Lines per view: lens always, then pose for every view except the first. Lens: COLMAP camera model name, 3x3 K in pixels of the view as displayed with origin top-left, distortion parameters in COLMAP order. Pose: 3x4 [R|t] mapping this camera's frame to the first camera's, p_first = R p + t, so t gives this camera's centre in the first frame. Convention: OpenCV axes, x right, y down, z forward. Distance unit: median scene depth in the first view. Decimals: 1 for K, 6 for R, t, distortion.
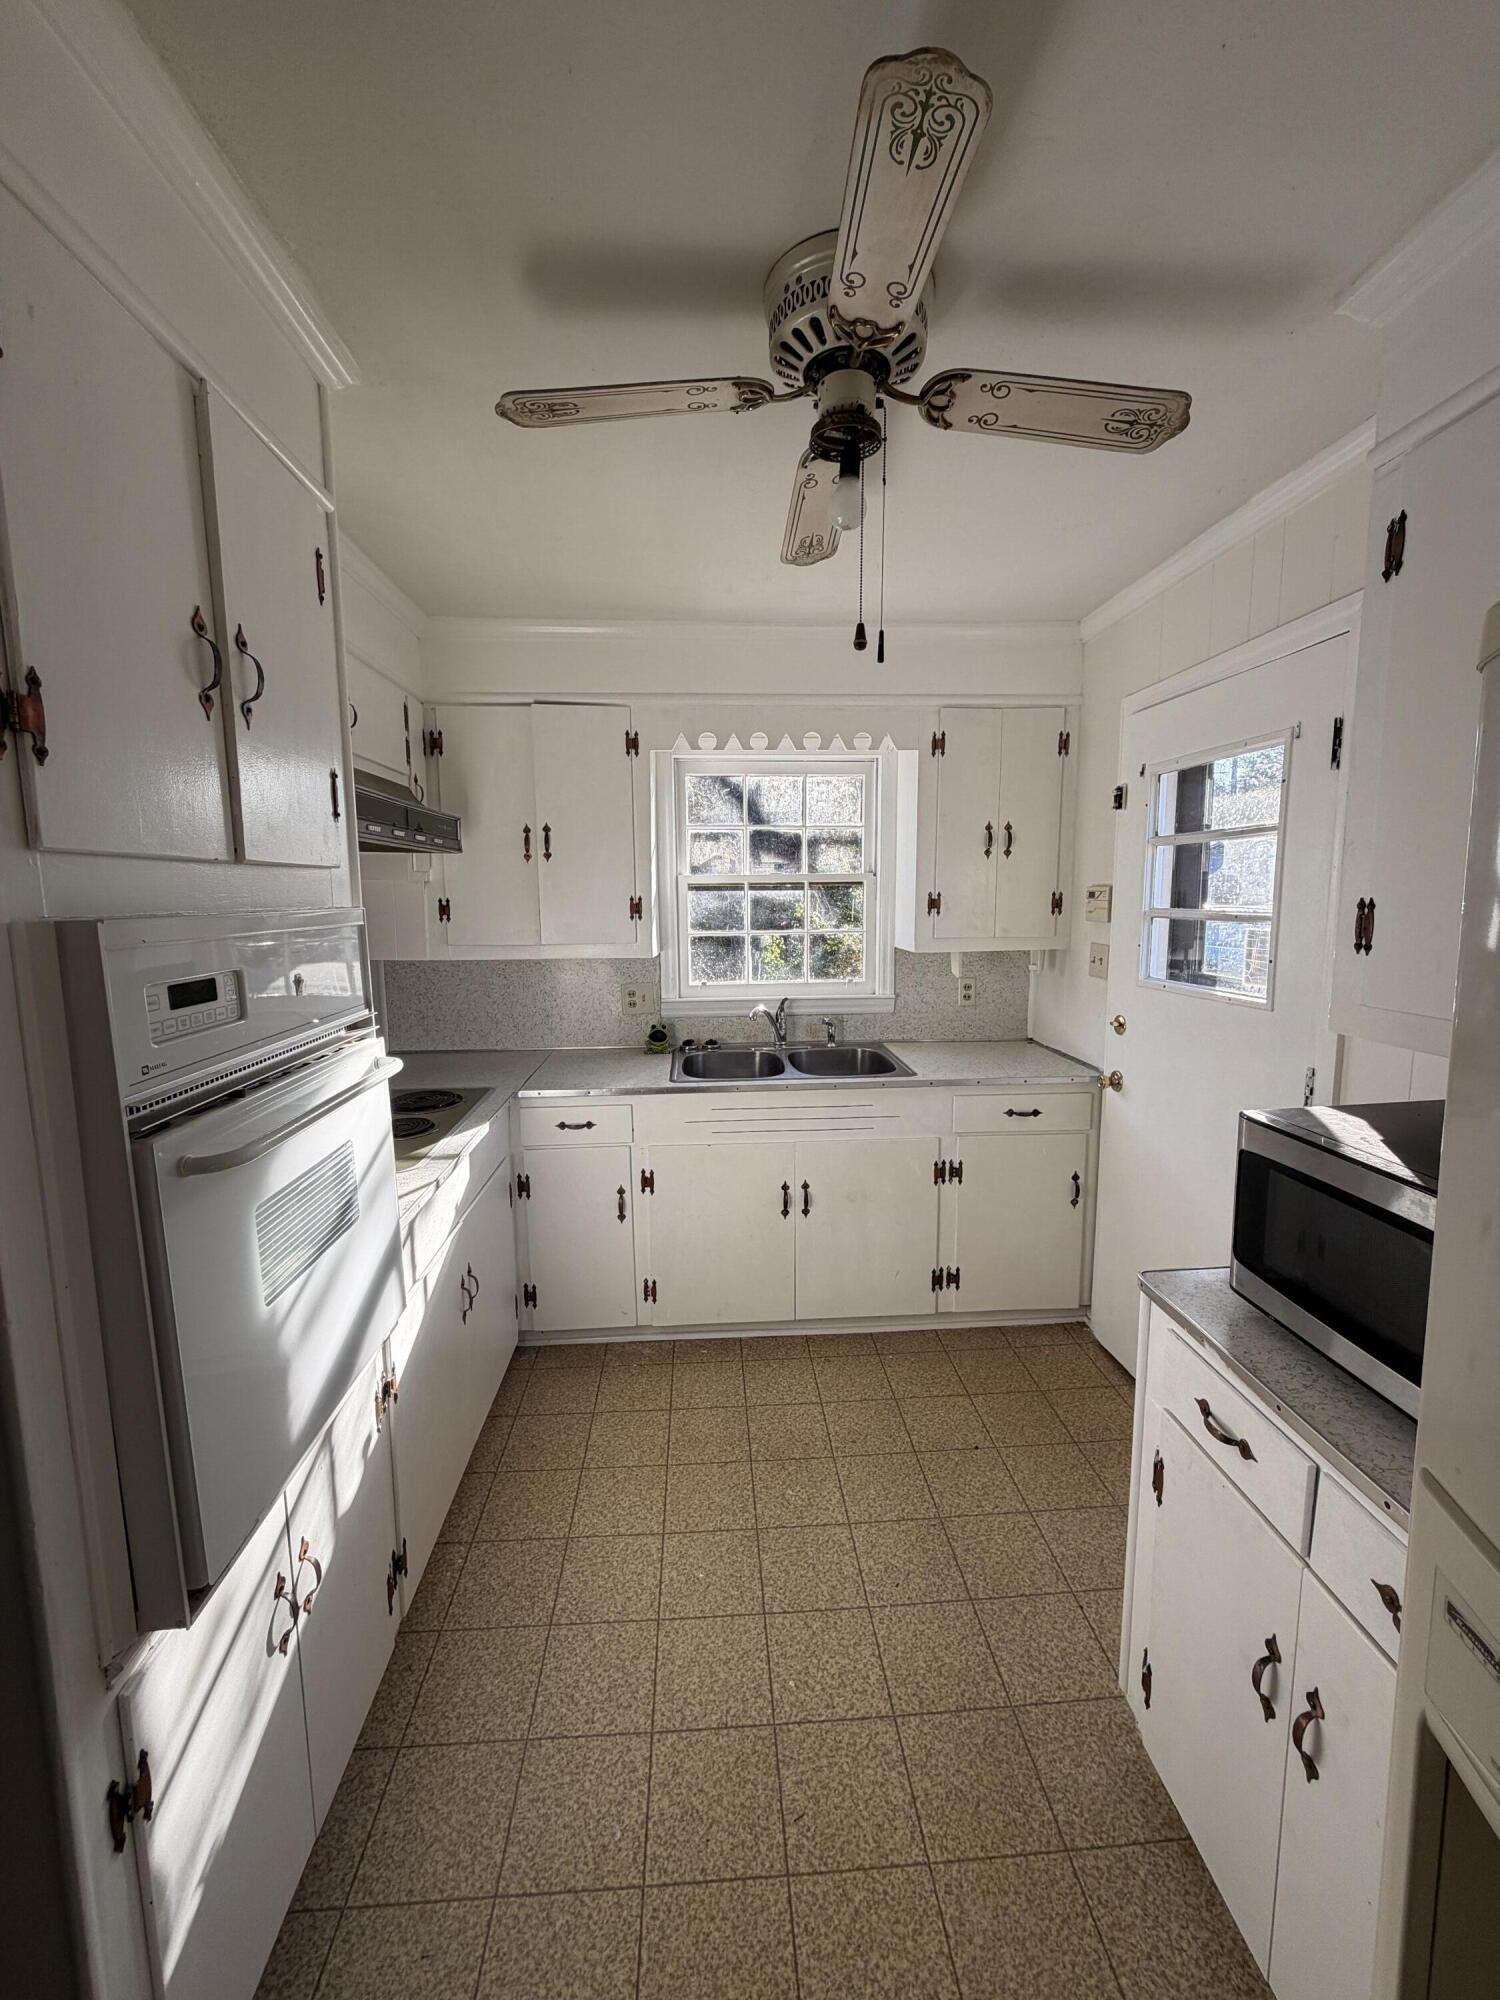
lens RADIAL K [[795.7, 0, 750.5], [0, 795.7, 994.2], [0, 0, 1]] dist [0.001273, -0.000105]
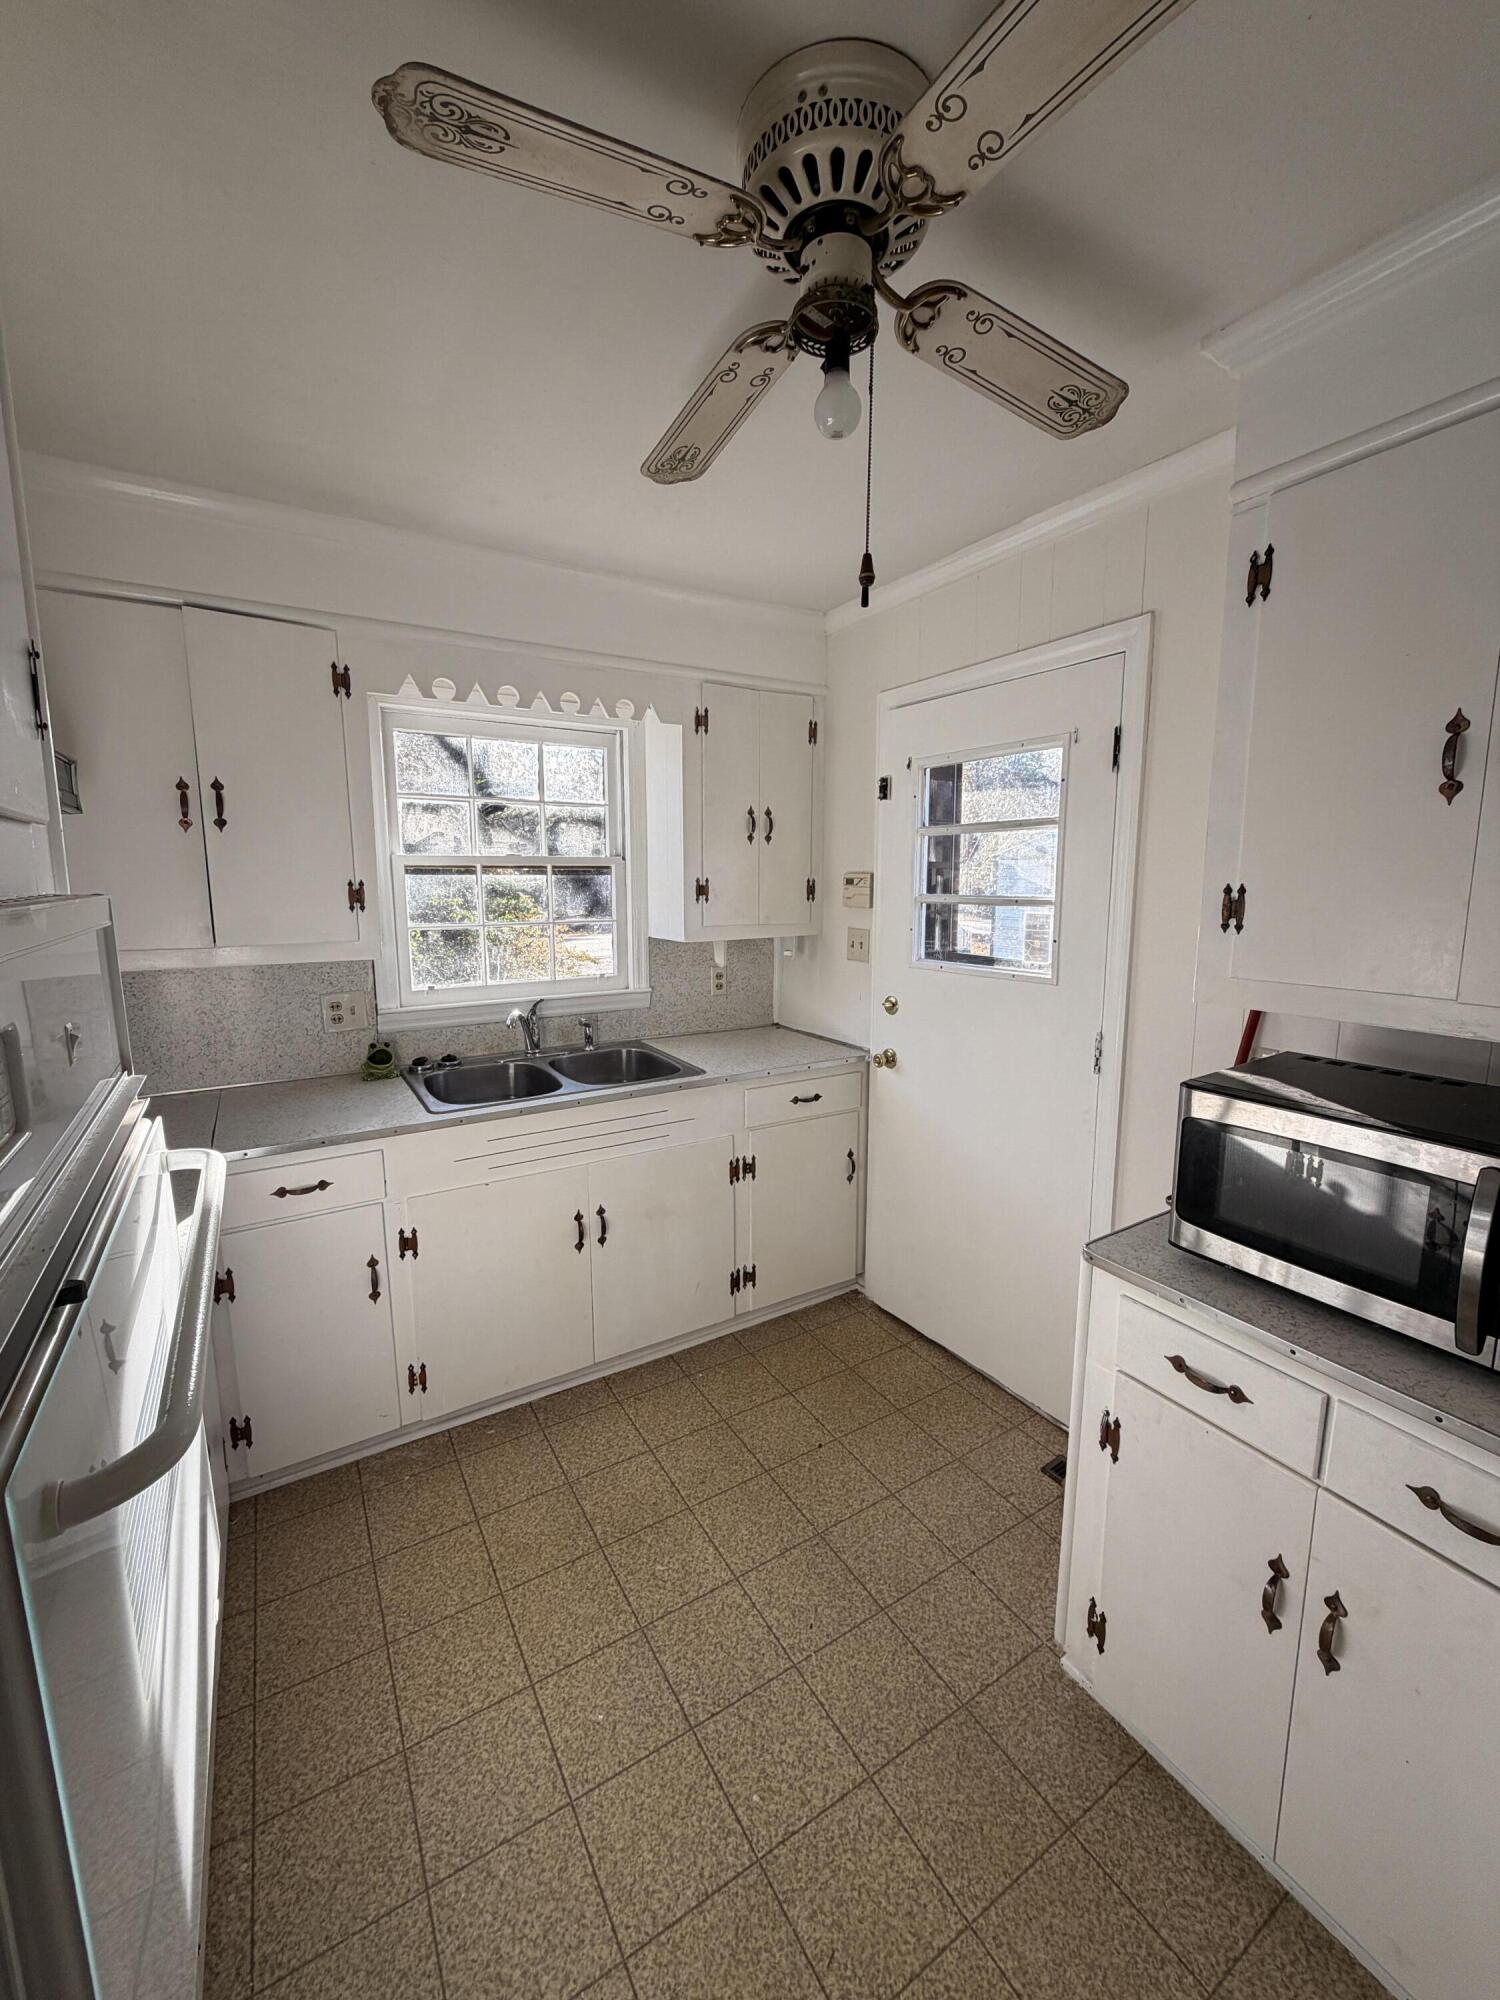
lens RADIAL K [[795.7, 0, 750.5], [0, 795.7, 994.2], [0, 0, 1]] dist [0.001273, -0.000105]
pose [[0.884888, -0.060317, 0.461883, -0.174582], [0.053245, 0.998179, 0.028343, -0.014753], [-0.462752, -0.000487, 0.886488, 0.141311]]
